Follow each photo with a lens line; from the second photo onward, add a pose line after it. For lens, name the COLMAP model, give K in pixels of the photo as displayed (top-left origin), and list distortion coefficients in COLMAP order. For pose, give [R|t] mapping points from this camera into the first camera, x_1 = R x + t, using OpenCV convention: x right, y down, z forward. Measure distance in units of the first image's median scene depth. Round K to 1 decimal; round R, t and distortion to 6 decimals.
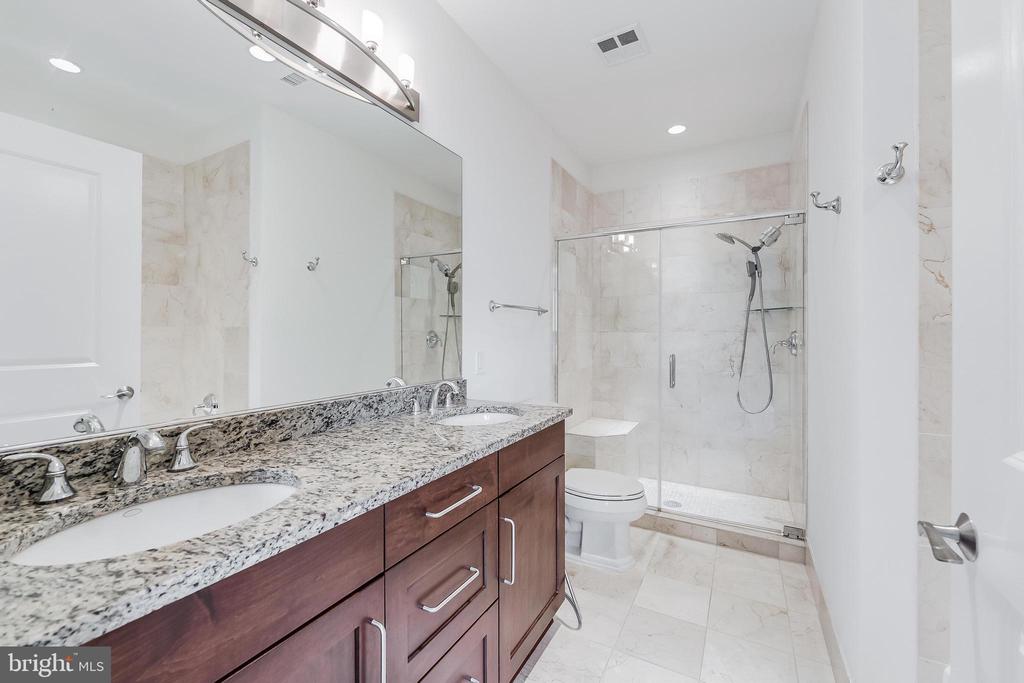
lens RADIAL K [[430.7, 0, 512.5], [0, 430.7, 331.3], [0, 0, 1]] dist [-0.000557, -0.000064]
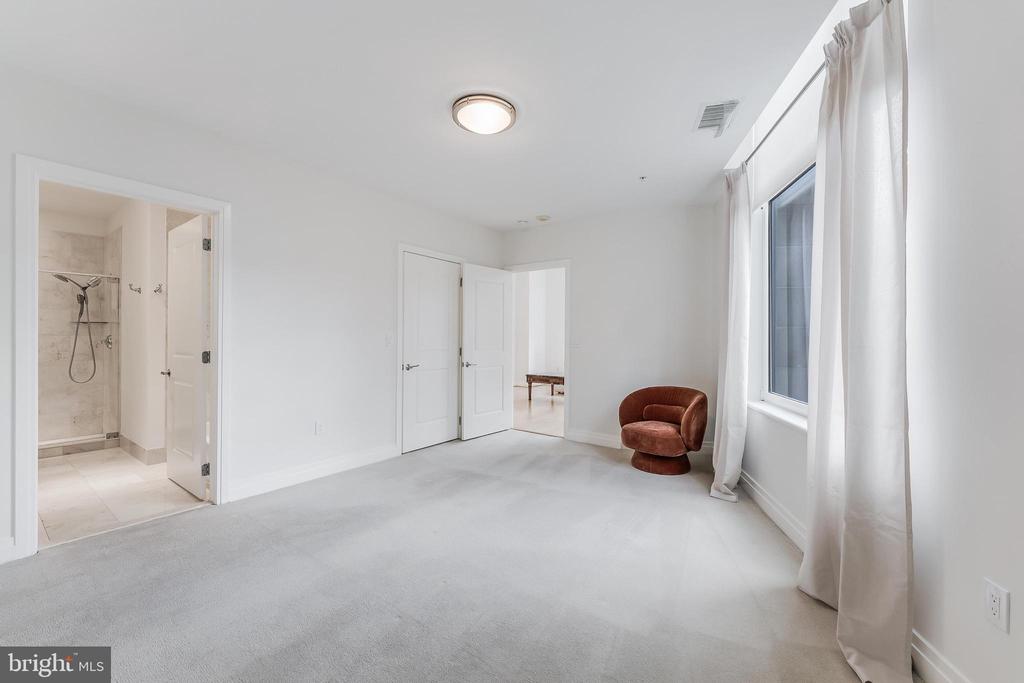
lens RADIAL K [[412.2, 0, 517.0], [0, 412.2, 339.1], [0, 0, 1]] dist [0.000016, -0.000467]
pose [[0.152684, -0.003897, 0.988267, -0.839042], [-0.006980, 0.999963, 0.005022, -0.004695], [-0.988250, -0.007665, 0.152651, -1.013816]]
